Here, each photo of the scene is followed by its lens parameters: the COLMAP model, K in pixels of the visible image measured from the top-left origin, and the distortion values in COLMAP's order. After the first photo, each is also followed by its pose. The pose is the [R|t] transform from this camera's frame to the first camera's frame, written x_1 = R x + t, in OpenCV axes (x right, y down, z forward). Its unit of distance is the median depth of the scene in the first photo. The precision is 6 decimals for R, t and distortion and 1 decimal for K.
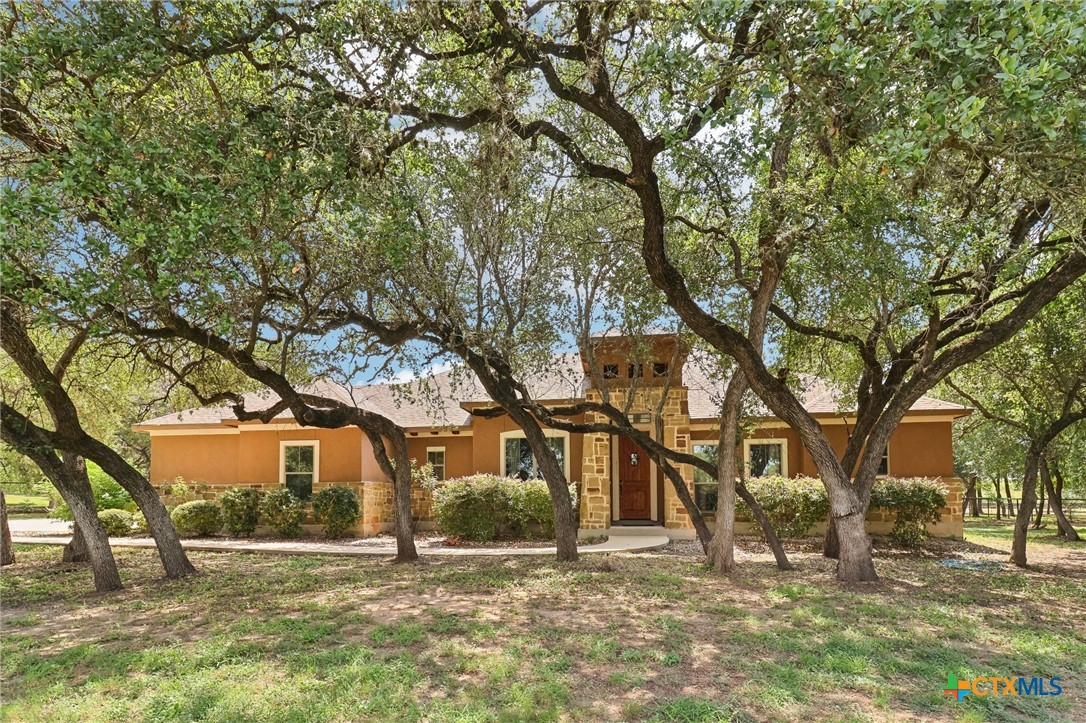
lens RADIAL K [[513.3, 0, 546.0], [0, 513.3, 356.8], [0, 0, 1]] dist [0.000930, -0.000237]
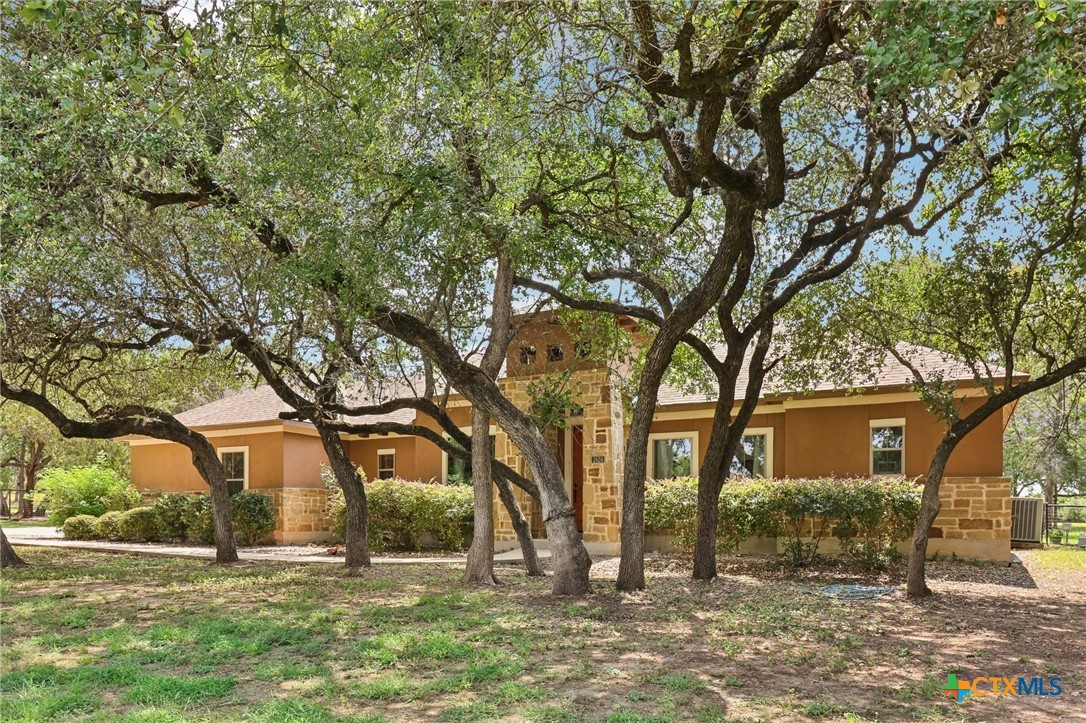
lens RADIAL K [[661.4, 0, 543.6], [0, 661.4, 359.7], [0, 0, 1]] dist [-0.002371, -0.002036]
pose [[0.948394, -0.066565, -0.310030, 0.505675], [0.082045, 0.995936, 0.037147, -0.002438], [0.306297, -0.060667, 0.950001, -0.014291]]
